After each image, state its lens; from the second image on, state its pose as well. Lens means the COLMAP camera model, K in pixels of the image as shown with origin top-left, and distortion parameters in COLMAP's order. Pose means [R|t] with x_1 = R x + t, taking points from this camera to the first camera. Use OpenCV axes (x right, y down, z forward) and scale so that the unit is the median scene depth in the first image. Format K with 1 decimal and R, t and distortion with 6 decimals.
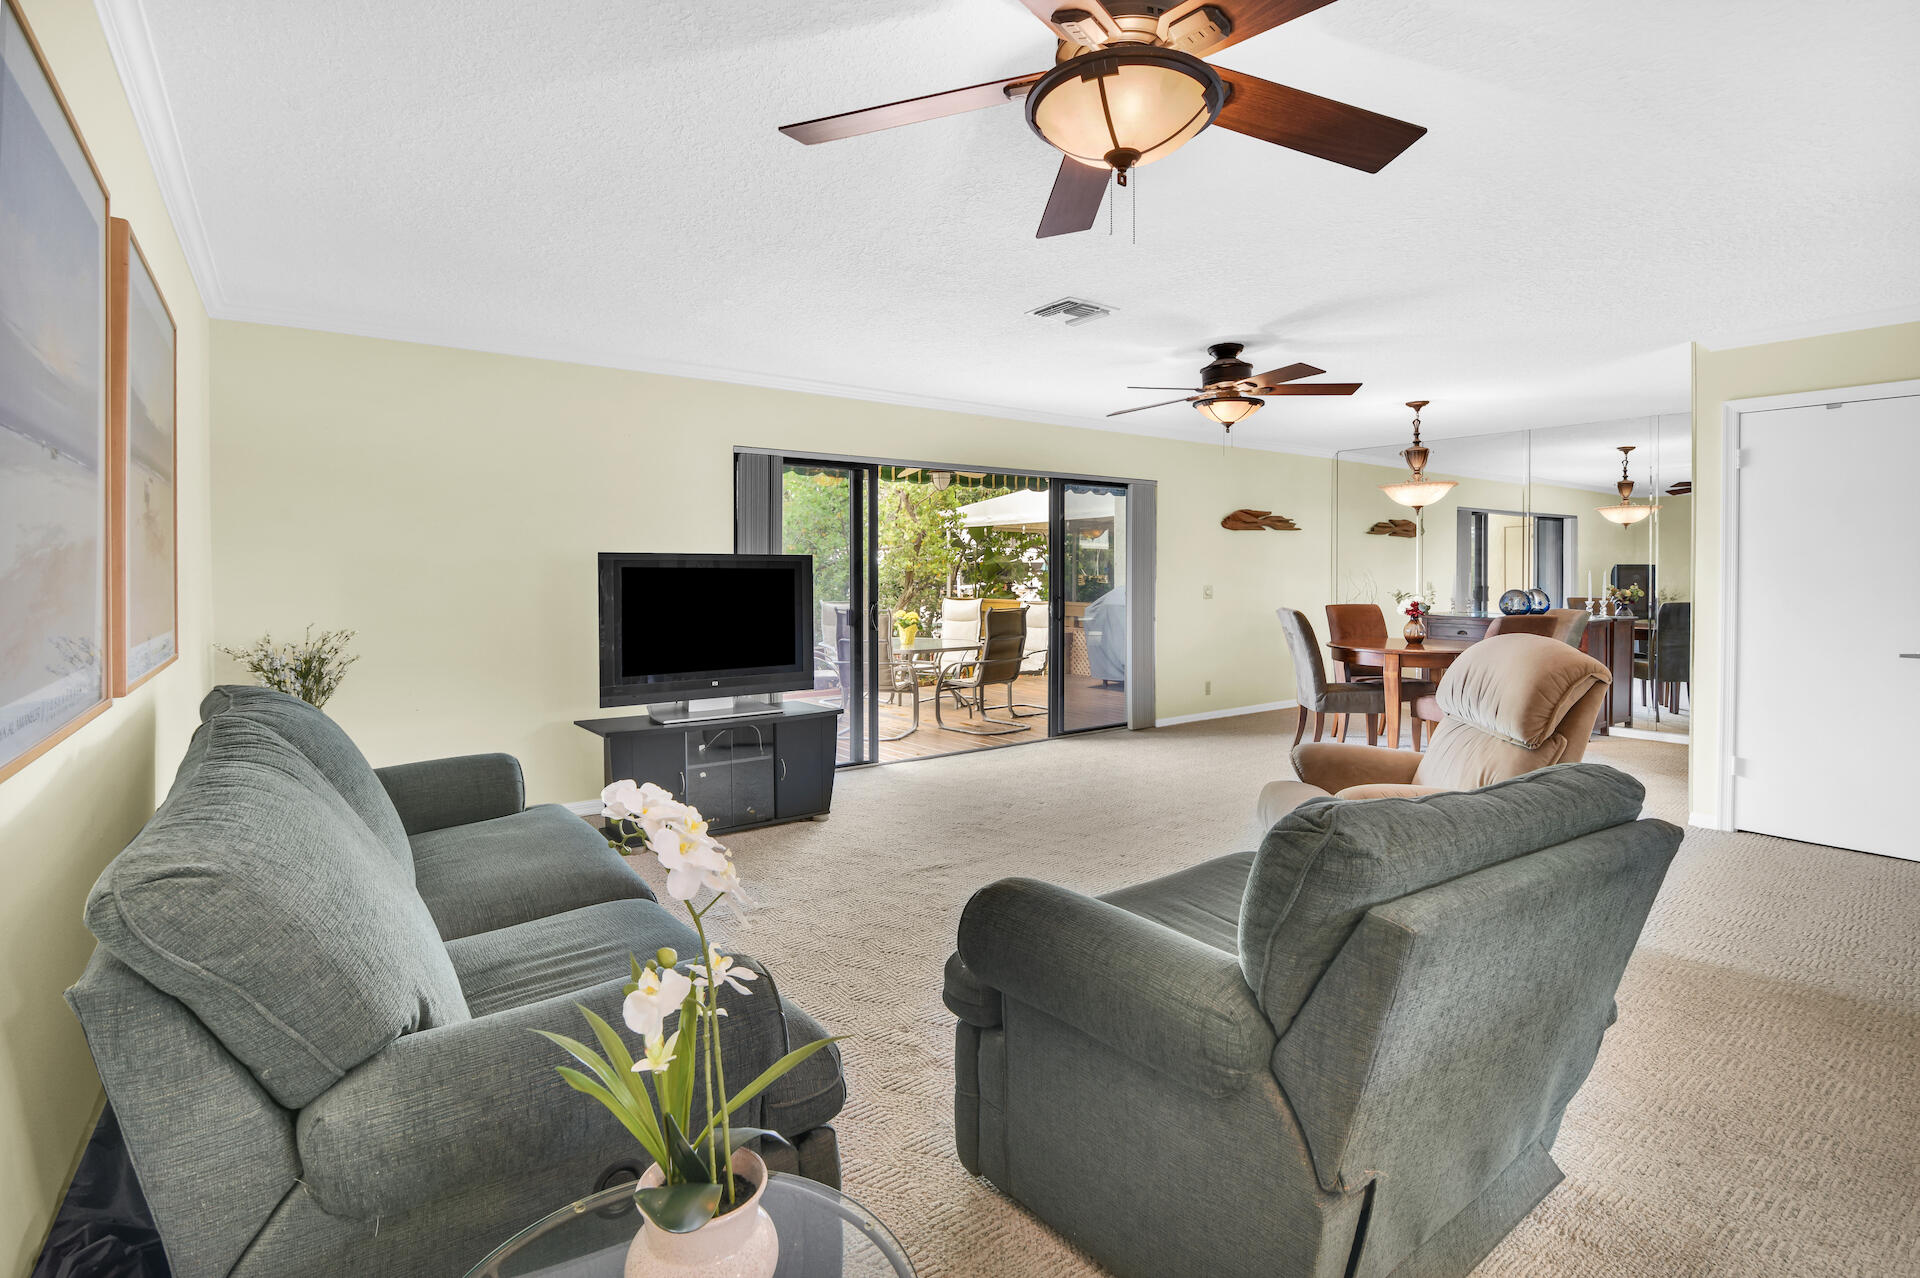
lens RADIAL K [[893.3, 0, 944.0], [0, 893.3, 596.8], [0, 0, 1]] dist [-0.028720, 0.000176]
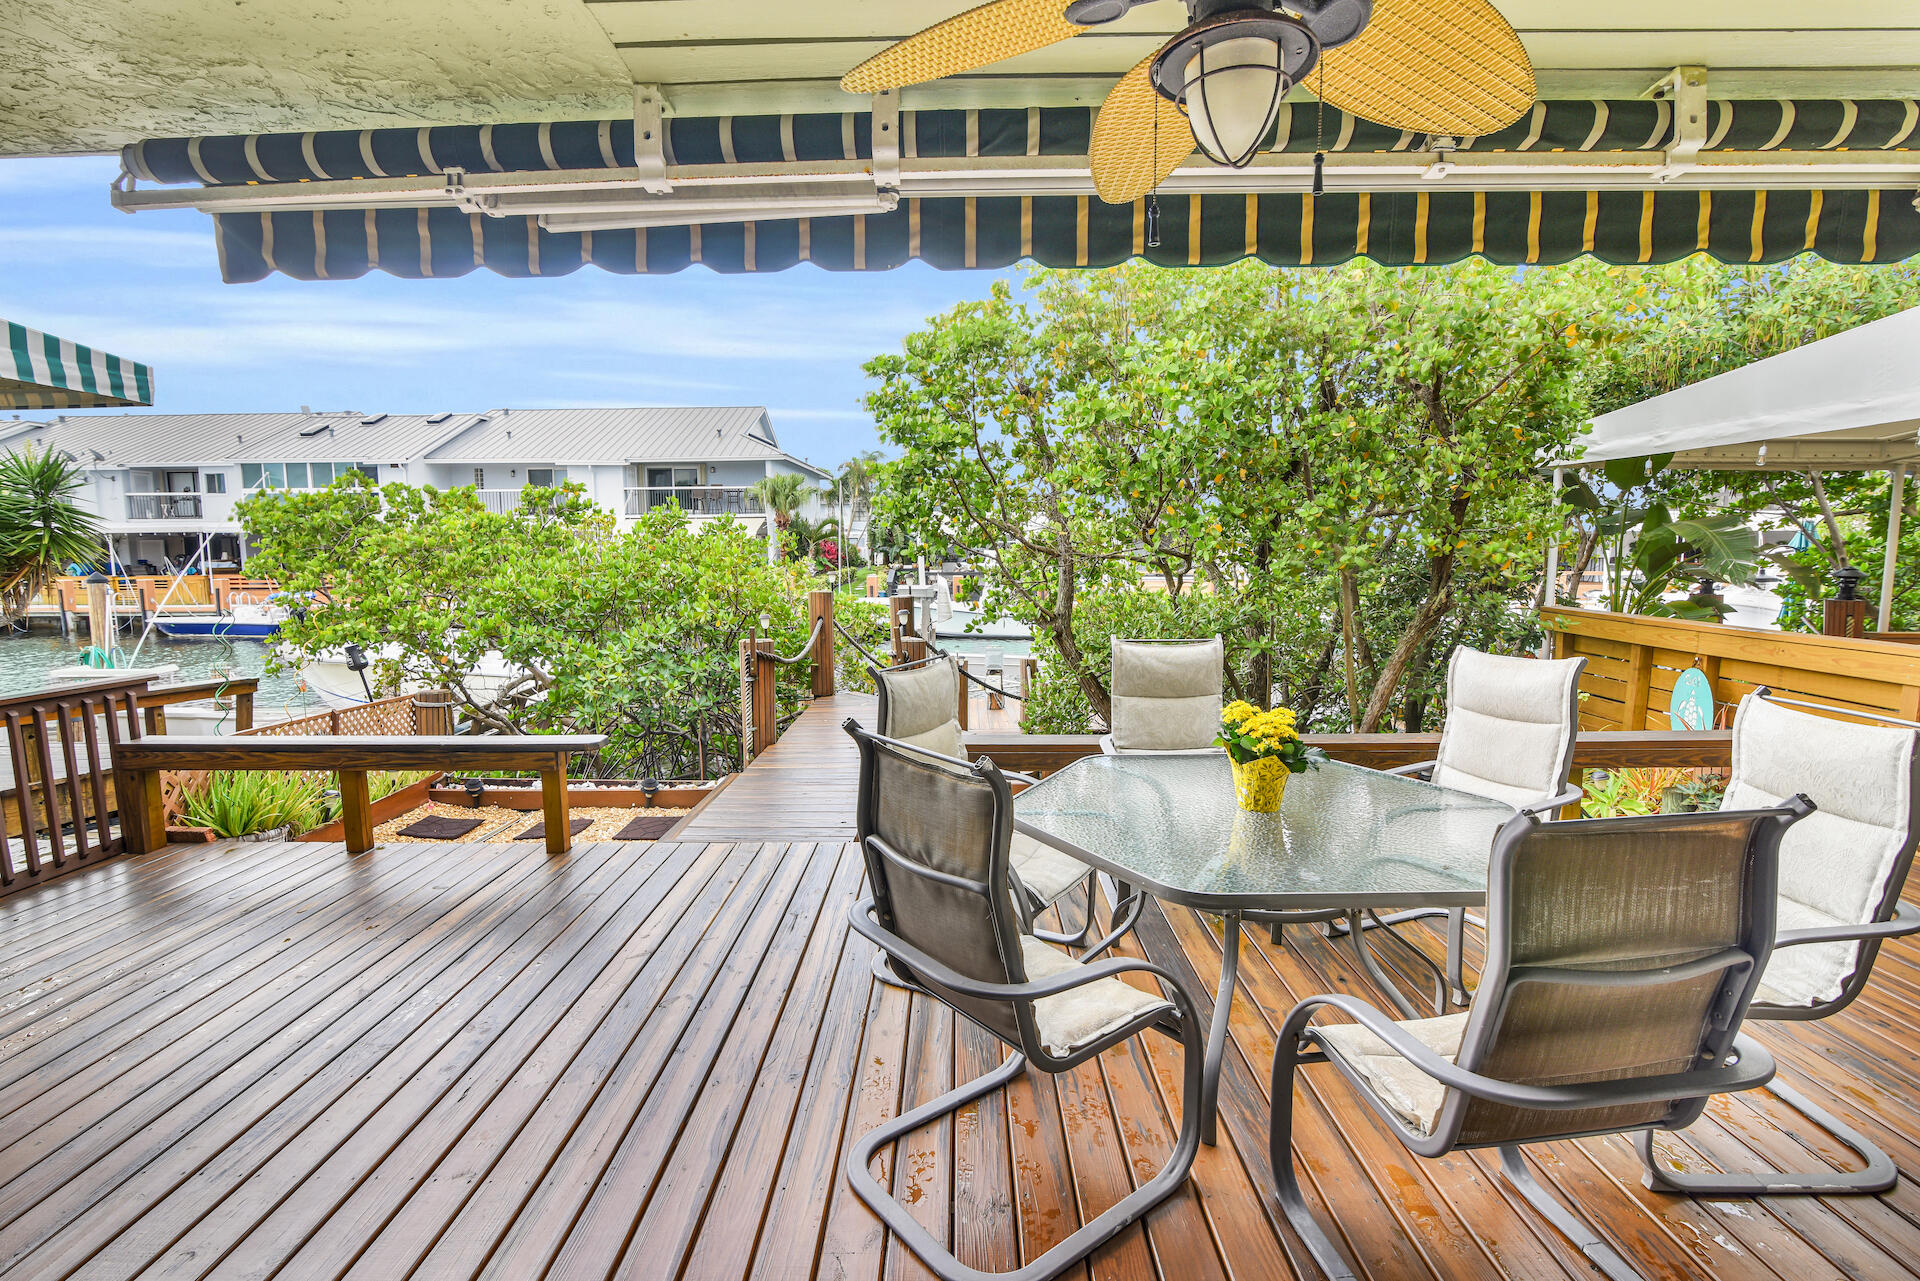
lens RADIAL K [[901.7, 0, 953.9], [0, 901.7, 650.1], [0, 0, 1]] dist [-0.018109, 0.001221]
pose [[0.807059, 0.063548, -0.587041, 0.059557], [-0.011649, 0.995712, 0.091773, -0.033648], [0.590356, -0.067228, 0.804339, 0.767138]]
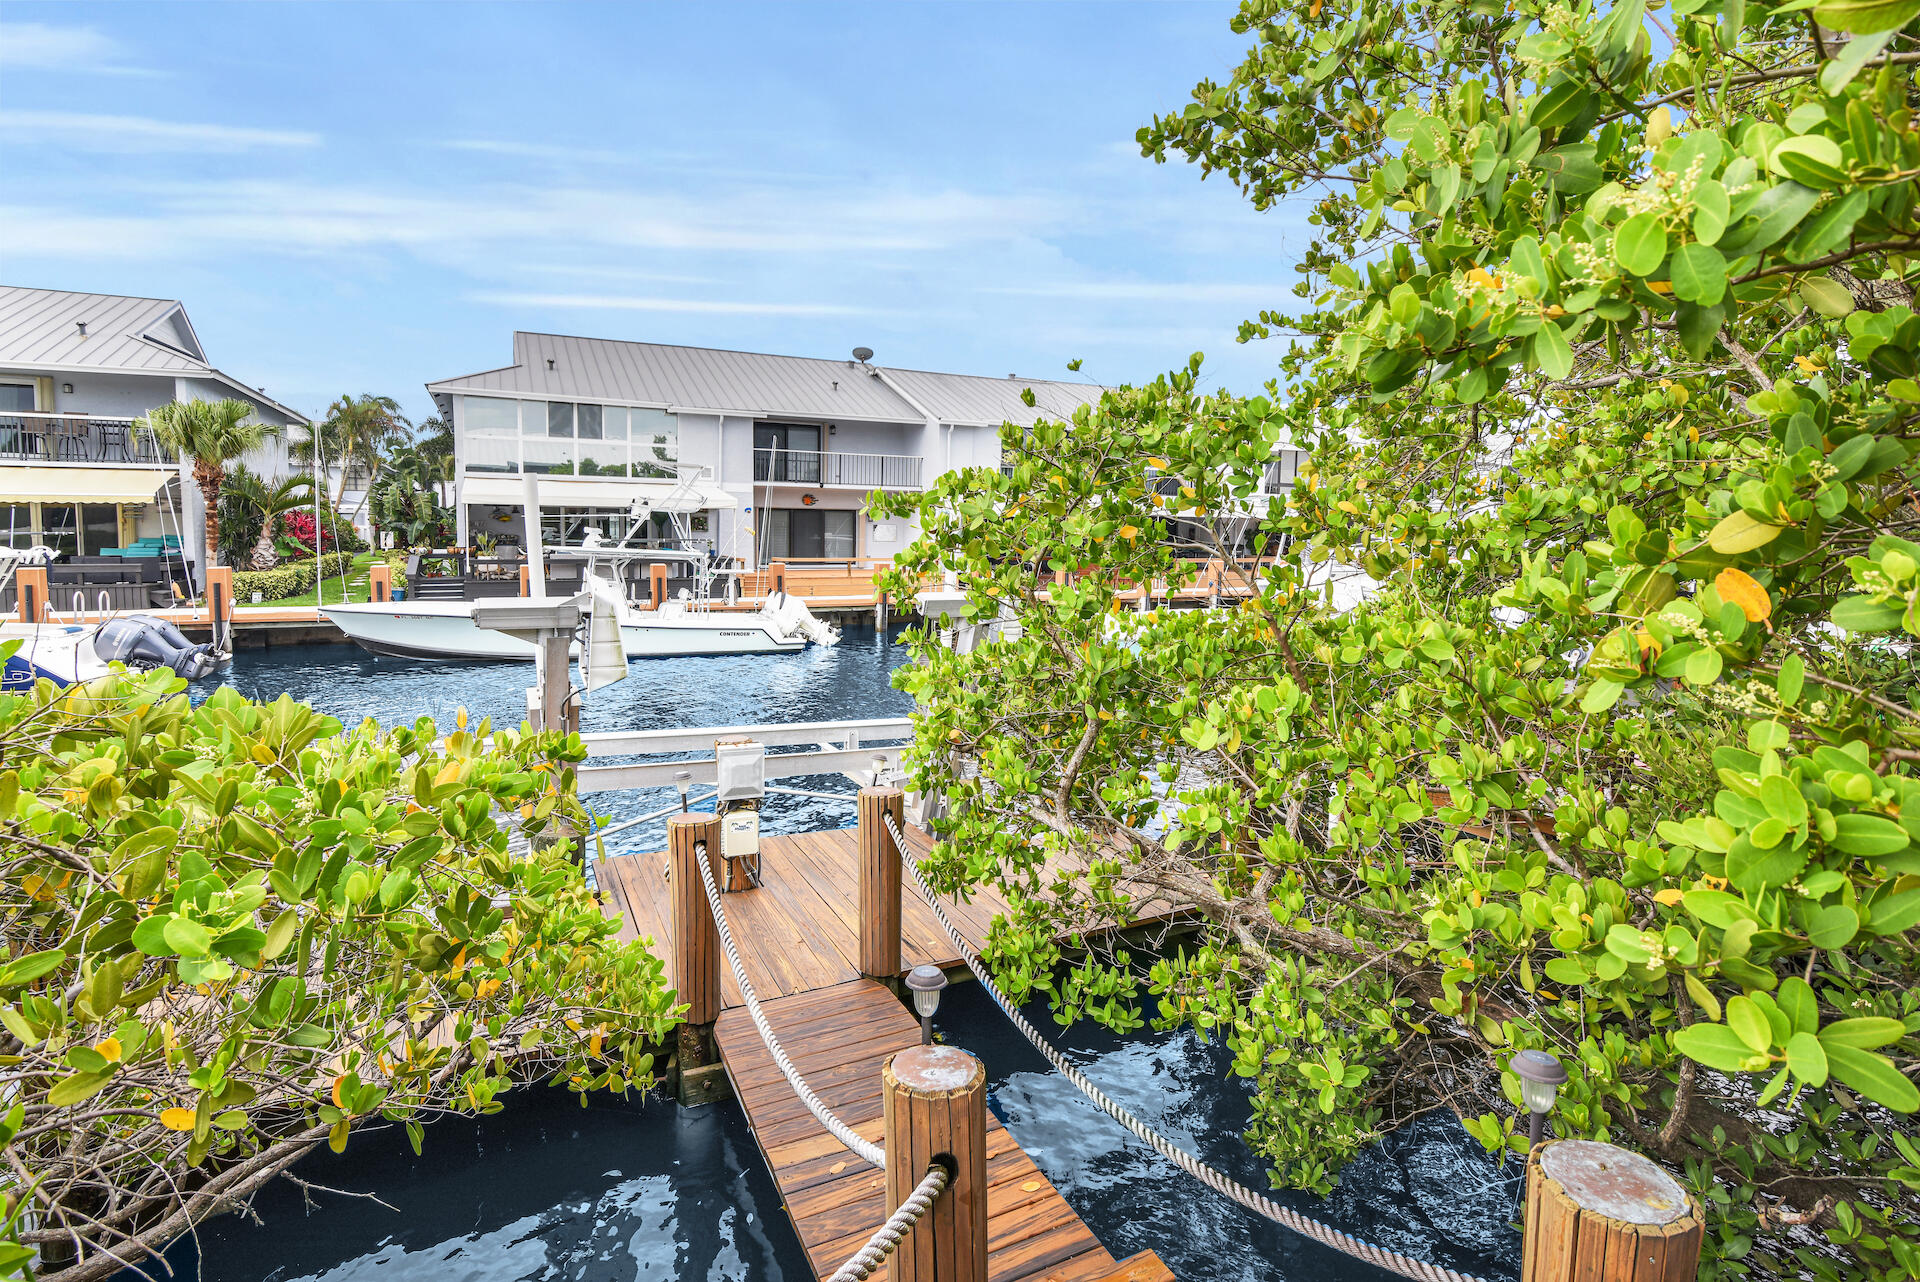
lens RADIAL K [[893.3, 0, 944.0], [0, 893.3, 598.8], [0, 0, 1]] dist [-0.028720, 0.000176]
pose [[0.988805, 0.020416, -0.147811, -0.630315], [-0.013864, 0.998881, 0.045221, -0.031249], [0.148569, -0.042665, 0.987981, 1.533333]]
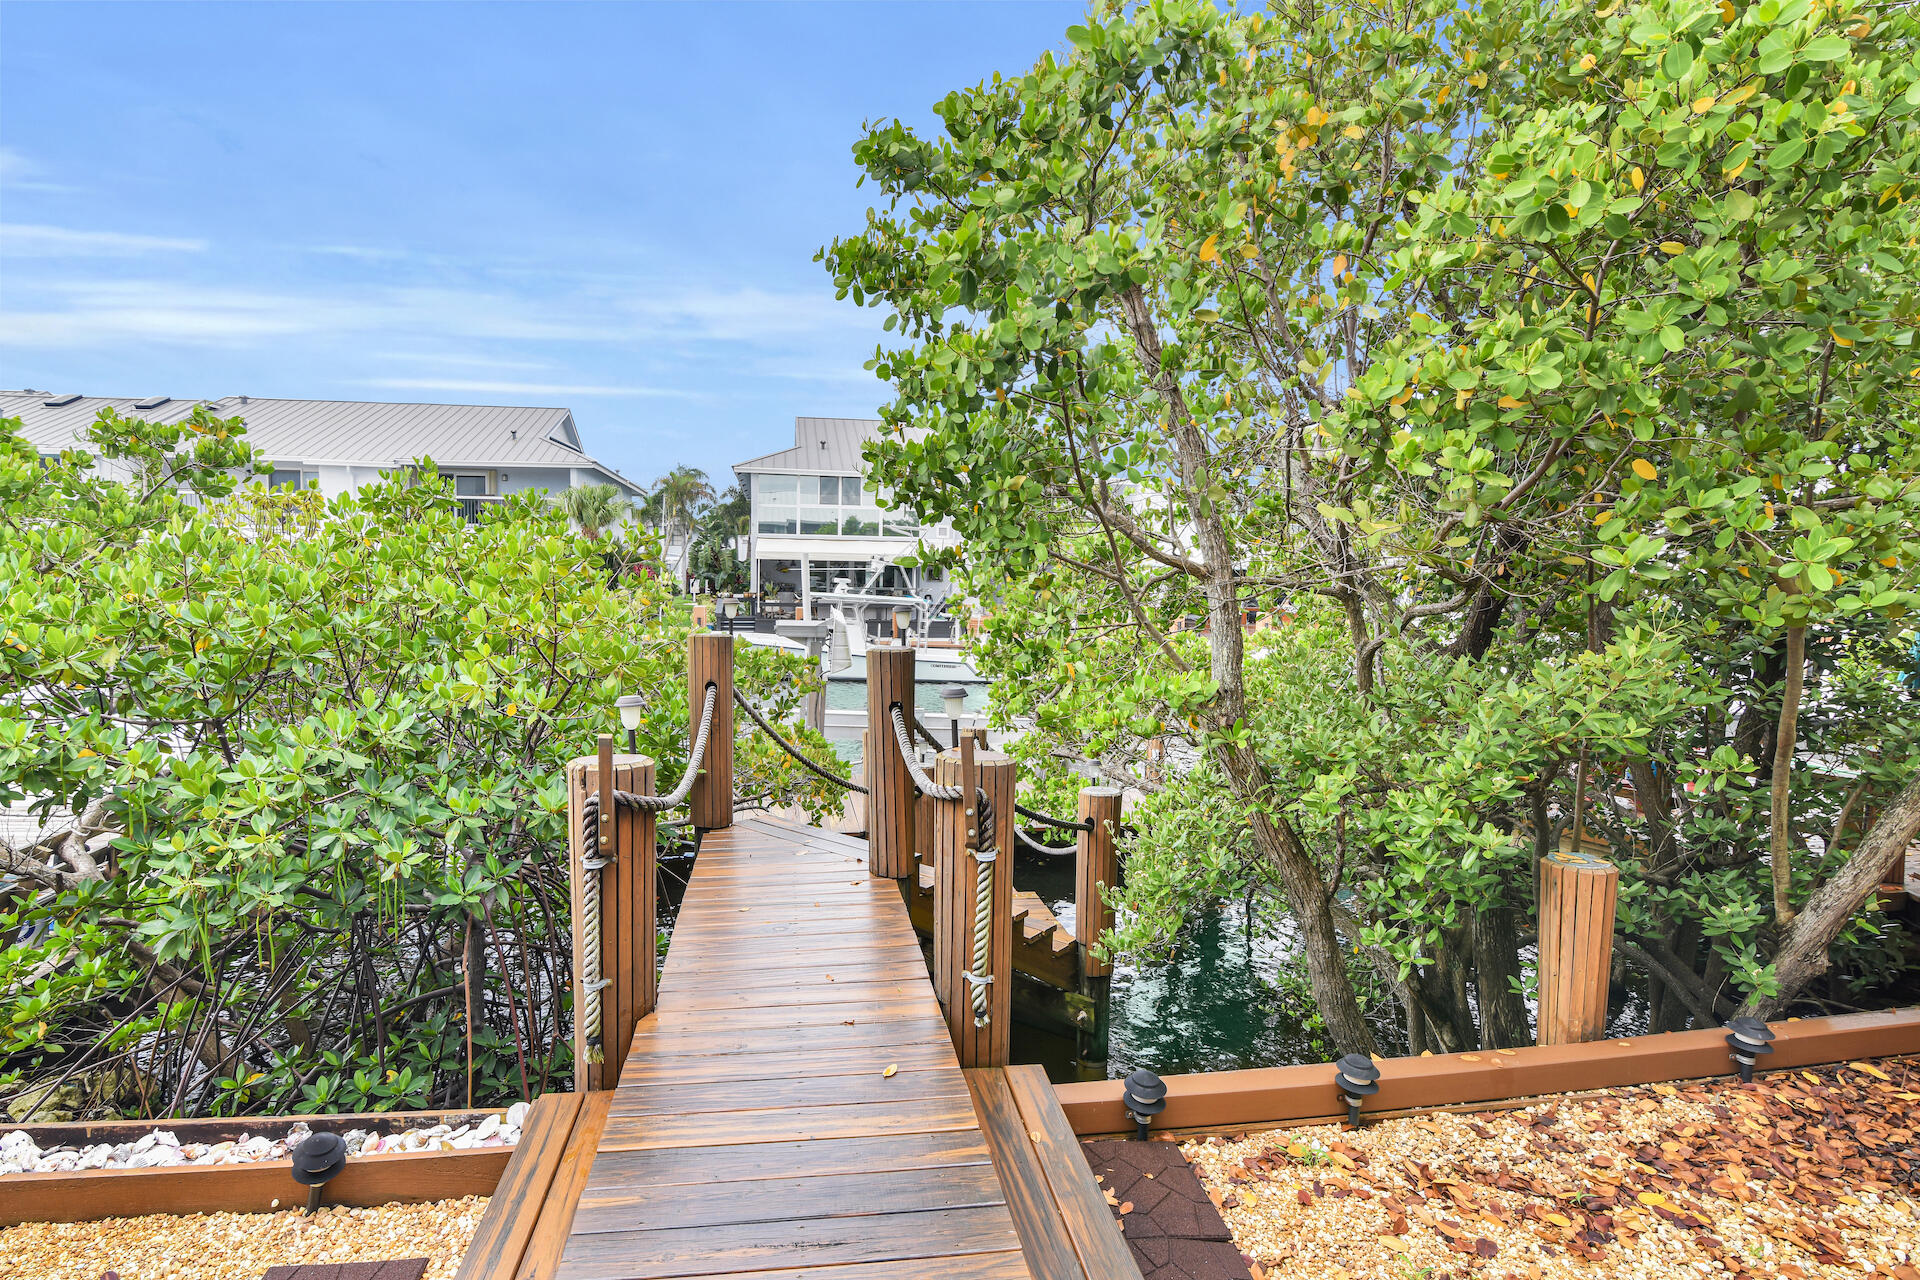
lens RADIAL K [[909.4, 0, 886.5], [0, 909.4, 659.3], [0, 0, 1]] dist [-0.016190, 0.000203]
pose [[0.880418, 0.054659, -0.471037, -0.335882], [-0.027845, 0.997580, 0.063713, -0.027474], [0.473379, -0.042978, 0.879810, 1.087254]]
